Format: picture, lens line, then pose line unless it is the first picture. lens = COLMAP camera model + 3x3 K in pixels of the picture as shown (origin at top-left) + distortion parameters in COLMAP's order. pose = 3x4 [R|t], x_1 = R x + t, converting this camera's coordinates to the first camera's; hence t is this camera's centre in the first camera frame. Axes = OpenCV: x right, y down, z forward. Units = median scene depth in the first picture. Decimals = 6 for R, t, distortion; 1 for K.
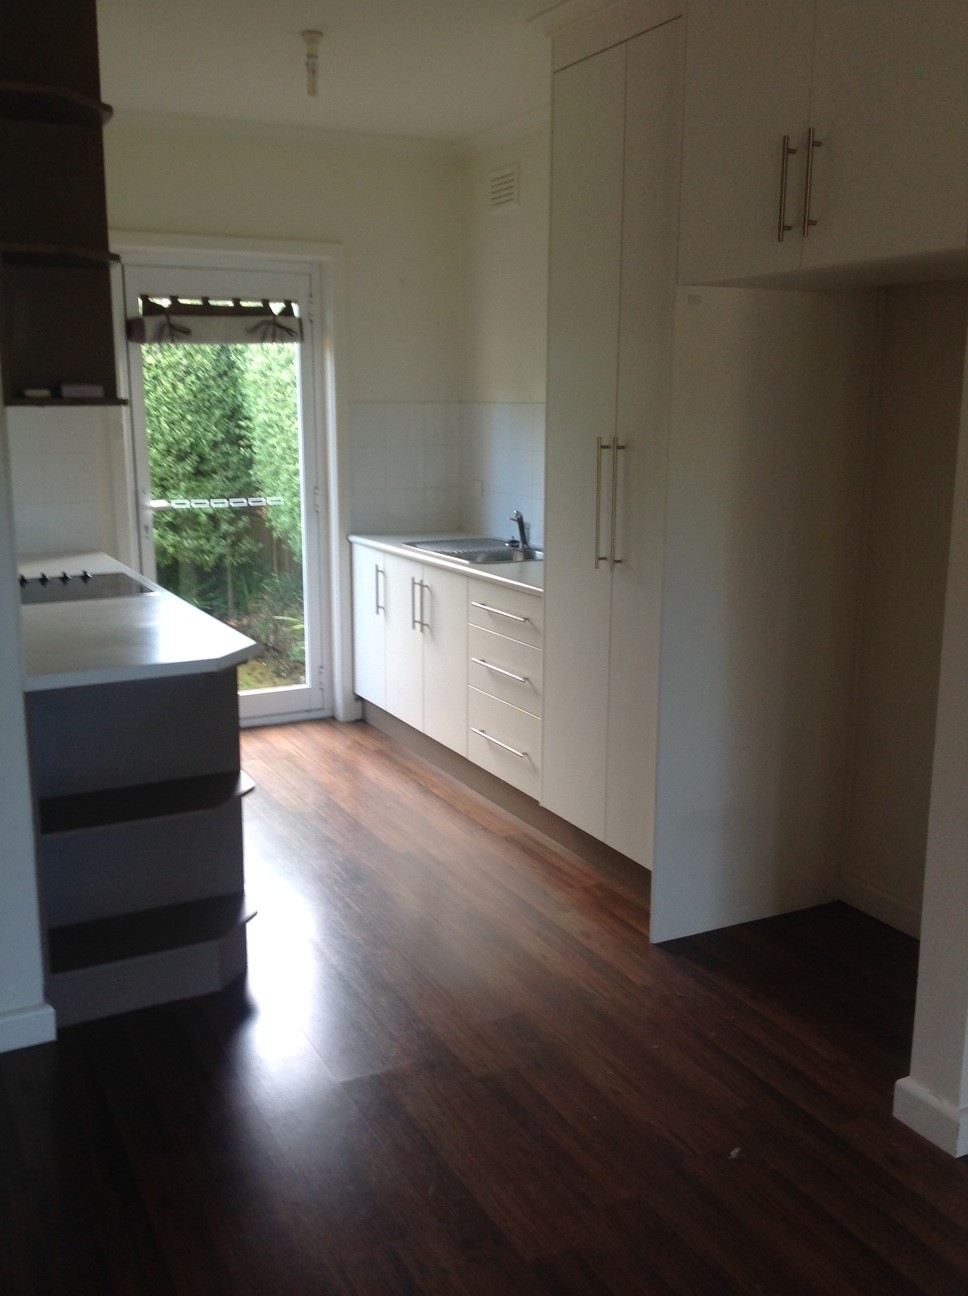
lens RADIAL K [[1231.8, 0, 484.0], [0, 1231.8, 648.0], [0, 0, 1]] dist [0.116503, -0.245003]
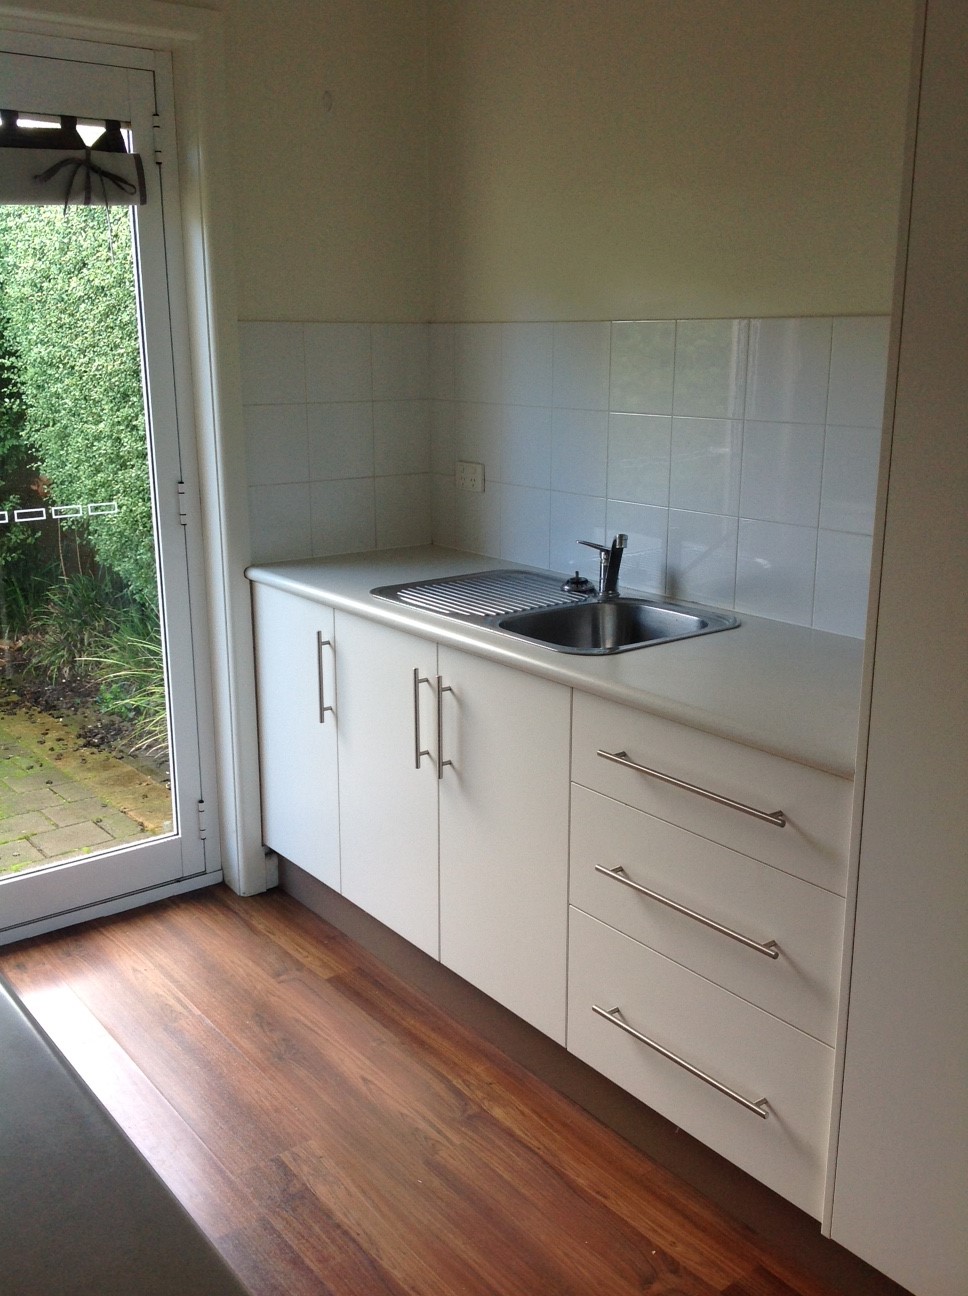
lens RADIAL K [[1231.8, 0, 484.0], [0, 1231.8, 648.0], [0, 0, 1]] dist [0.116503, -0.245003]
pose [[0.983125, -0.046384, 0.176958, -0.098253], [0.037840, 0.997963, 0.051358, -0.074935], [-0.178980, -0.043795, 0.982878, 0.413762]]
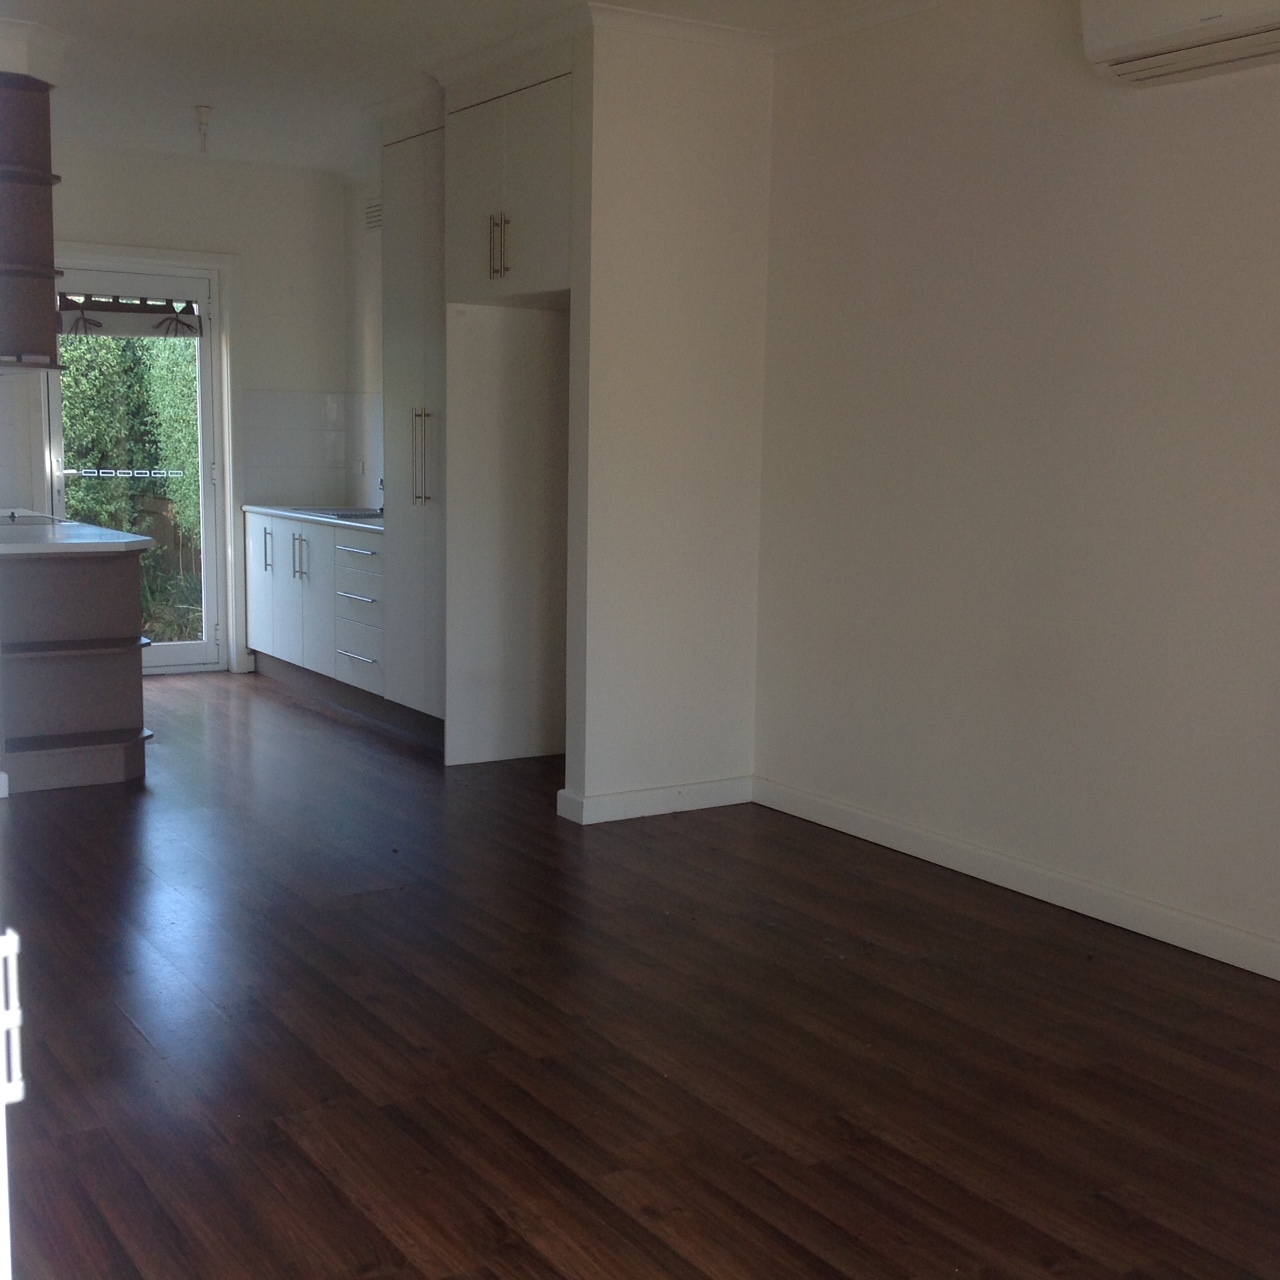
lens RADIAL K [[1599.7, 0, 689.1], [0, 1599.7, 676.8], [0, 0, 1]] dist [0.091181, -0.256309]
pose [[0.991311, 0.003002, 0.131504, 0.096338], [0.003081, 0.998935, -0.046031, 0.126019], [-0.131502, 0.046037, 0.990246, -0.475471]]
